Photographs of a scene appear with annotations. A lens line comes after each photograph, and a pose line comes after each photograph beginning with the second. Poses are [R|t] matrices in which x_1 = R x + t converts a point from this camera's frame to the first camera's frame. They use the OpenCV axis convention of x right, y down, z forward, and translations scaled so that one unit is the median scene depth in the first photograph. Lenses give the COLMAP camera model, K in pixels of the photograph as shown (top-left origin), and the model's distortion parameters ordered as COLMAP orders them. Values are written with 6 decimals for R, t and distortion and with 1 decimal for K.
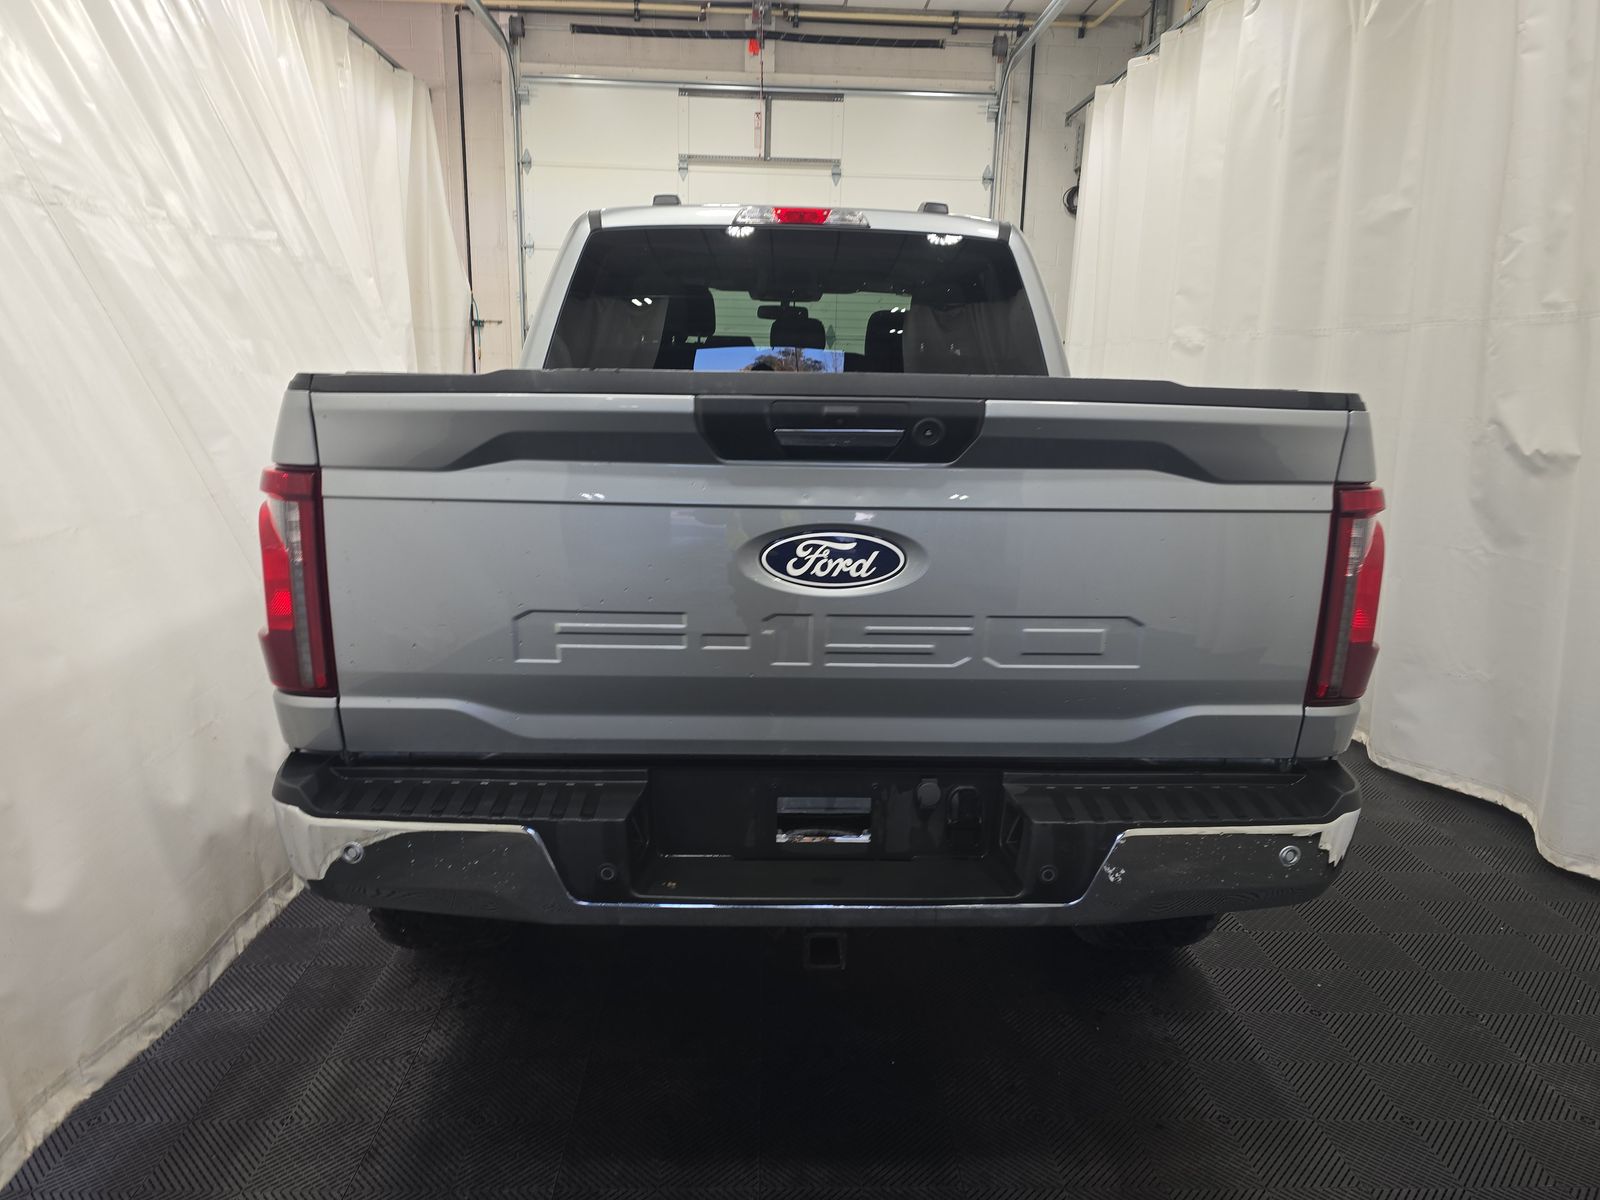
lens RADIAL K [[1091.9, 0, 794.2], [0, 1091.9, 602.3], [0, 0, 1]] dist [0.048405, -0.038178]
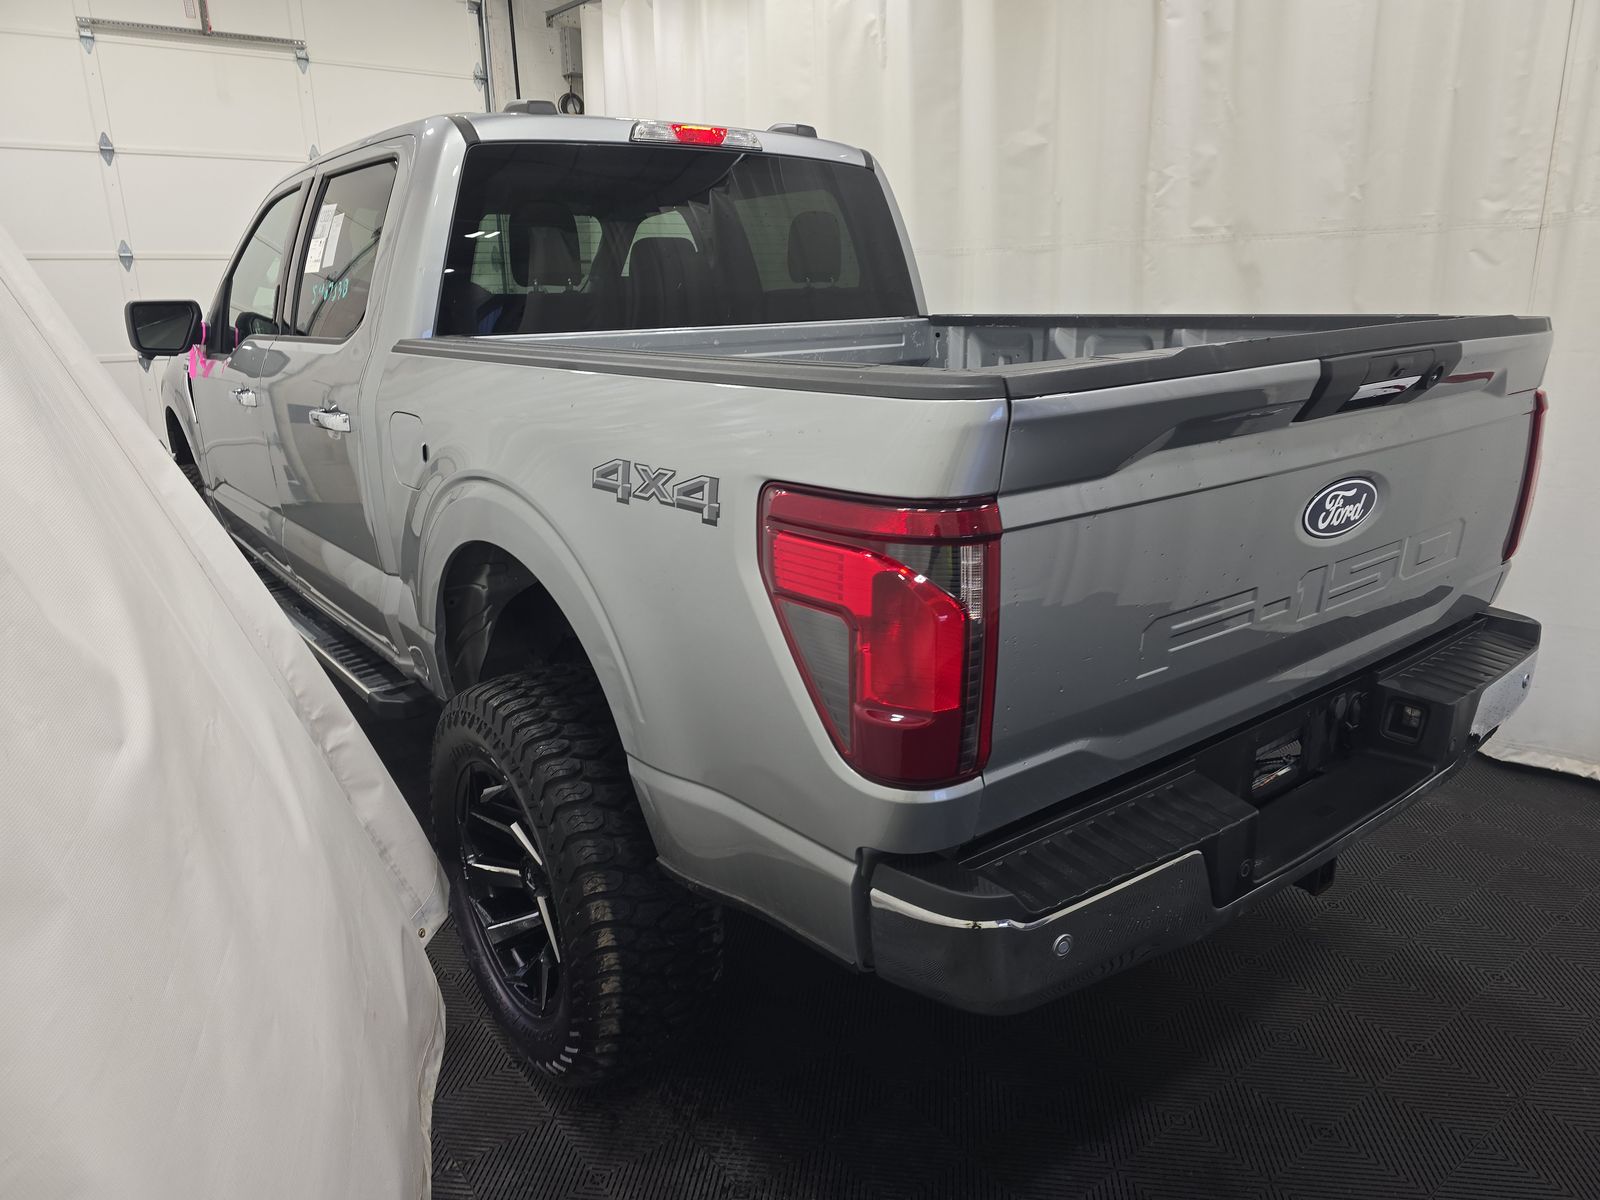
lens RADIAL K [[1091.9, 0, 803.3], [0, 1091.9, 604.0], [0, 0, 1]] dist [0.048405, -0.038178]
pose [[0.810217, -0.199870, 0.550999, -0.458046], [0.155480, 0.979674, 0.126743, -0.076137], [-0.565132, -0.017020, 0.824825, 0.201448]]
